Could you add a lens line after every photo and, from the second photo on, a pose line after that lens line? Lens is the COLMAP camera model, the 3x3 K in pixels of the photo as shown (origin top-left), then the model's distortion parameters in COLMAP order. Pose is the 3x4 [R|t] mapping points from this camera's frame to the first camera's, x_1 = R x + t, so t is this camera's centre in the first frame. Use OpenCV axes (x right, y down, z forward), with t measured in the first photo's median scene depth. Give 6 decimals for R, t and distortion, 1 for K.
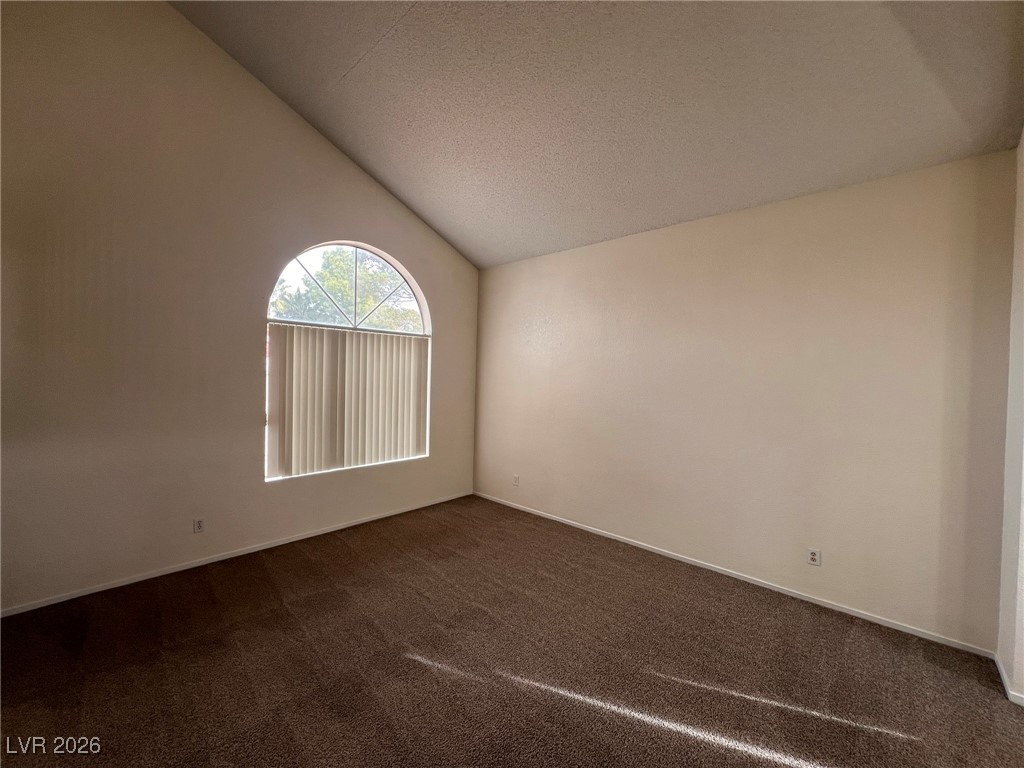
lens RADIAL K [[411.2, 0, 512.3], [0, 411.2, 379.3], [0, 0, 1]] dist [0.001265, 0.000303]
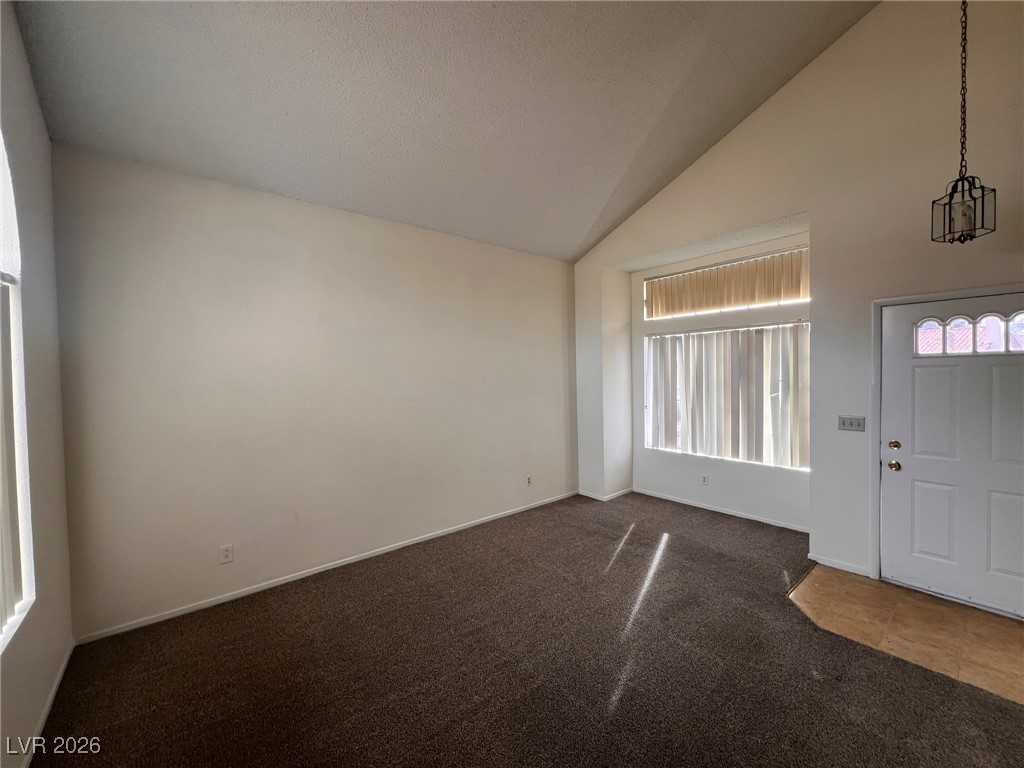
lens RADIAL K [[413.0, 0, 511.8], [0, 413.0, 385.6], [0, 0, 1]] dist [0.001059, 0.000020]
pose [[0.150362, -0.056169, 0.987034, -0.621053], [0.042422, 0.997832, 0.050321, -0.011711], [-0.987720, 0.034306, 0.152419, 0.608965]]
